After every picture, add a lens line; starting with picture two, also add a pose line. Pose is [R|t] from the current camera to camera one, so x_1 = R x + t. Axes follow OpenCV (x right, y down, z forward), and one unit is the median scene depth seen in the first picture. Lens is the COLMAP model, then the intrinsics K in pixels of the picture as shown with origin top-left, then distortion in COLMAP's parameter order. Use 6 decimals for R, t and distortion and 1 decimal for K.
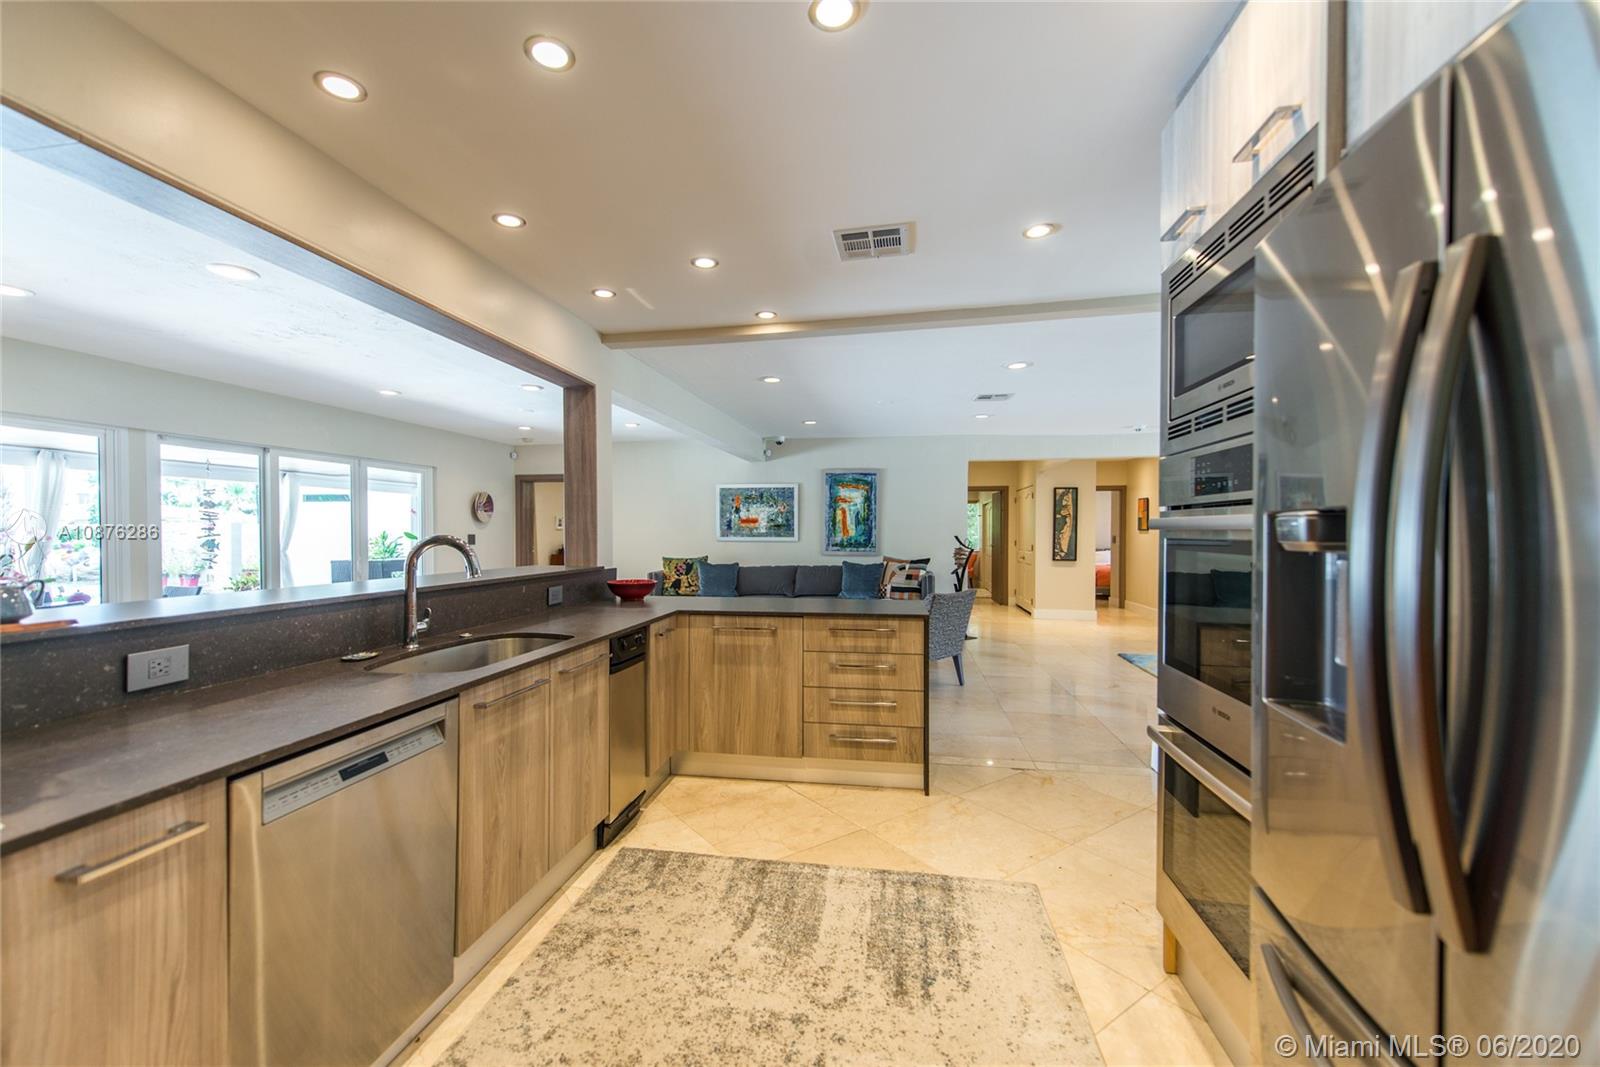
lens RADIAL K [[632.0, 0, 800.0], [0, 632.0, 533.5], [0, 0, 1]] dist [0.001705, 0.000145]
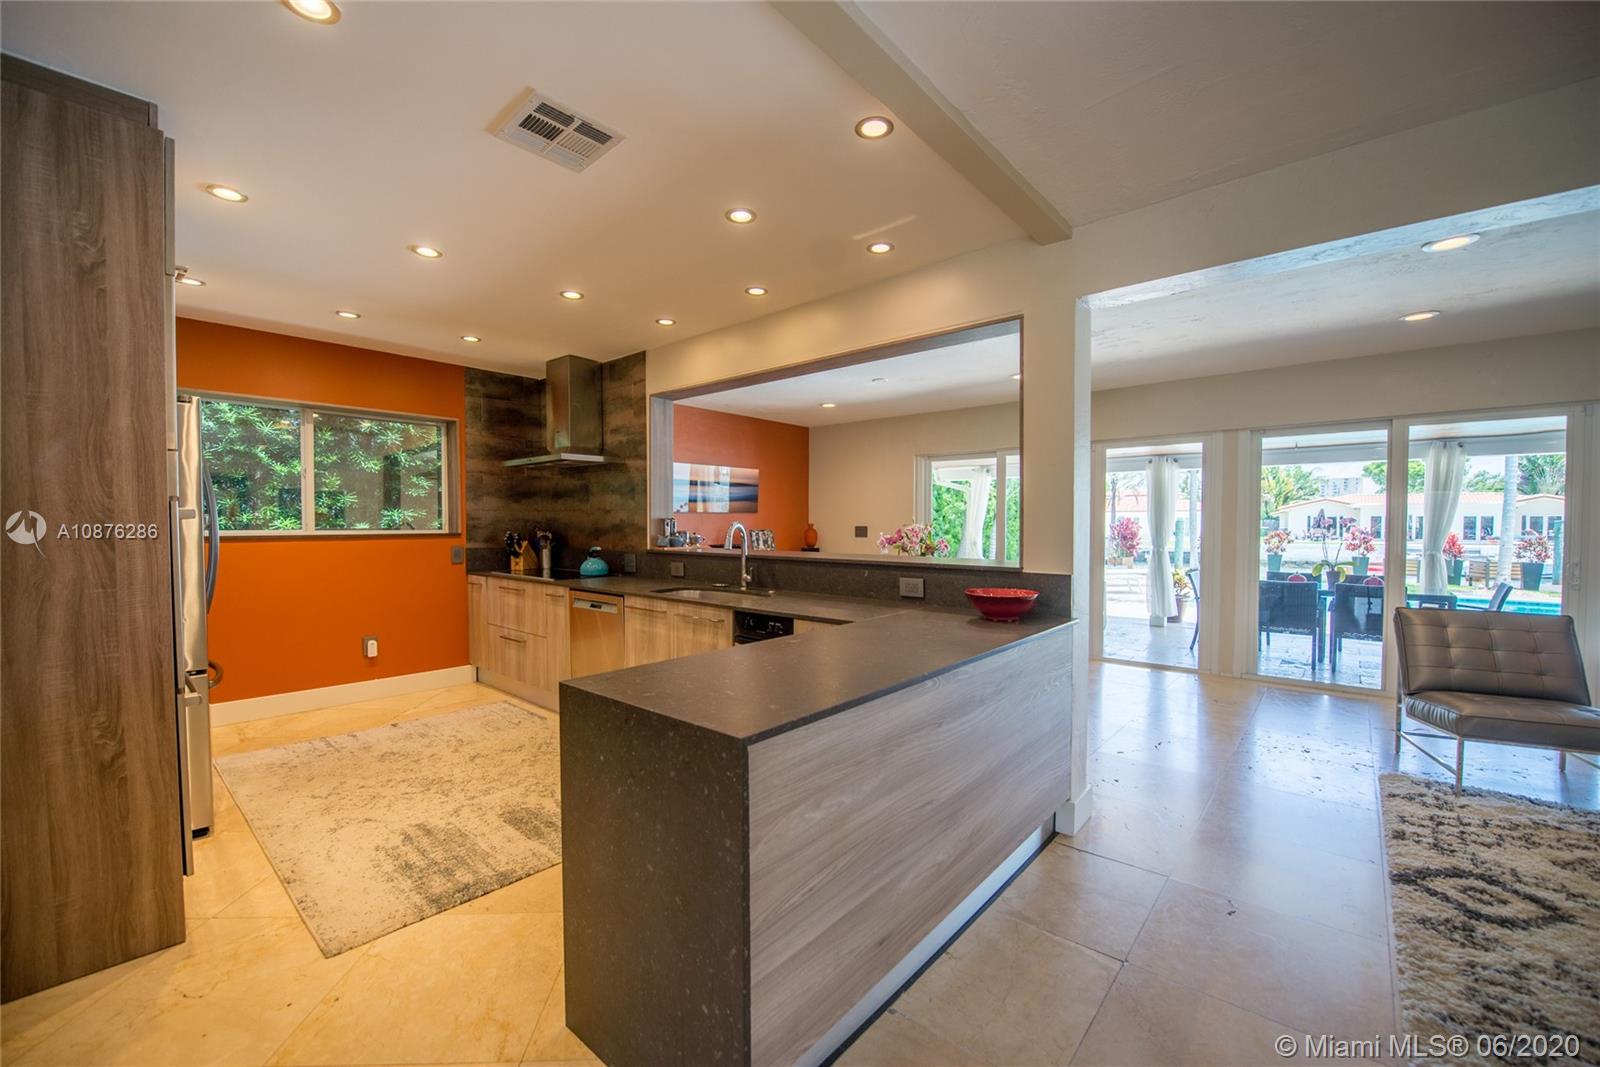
lens RADIAL K [[643.5, 0, 800.0], [0, 643.5, 533.5], [0, 0, 1]] dist [-0.030590, 0.000029]
pose [[-0.524665, 0.018580, -0.851106, 0.745566], [0.003134, 0.999797, 0.019894, -0.000201], [0.851303, 0.007771, -0.524616, 1.989756]]
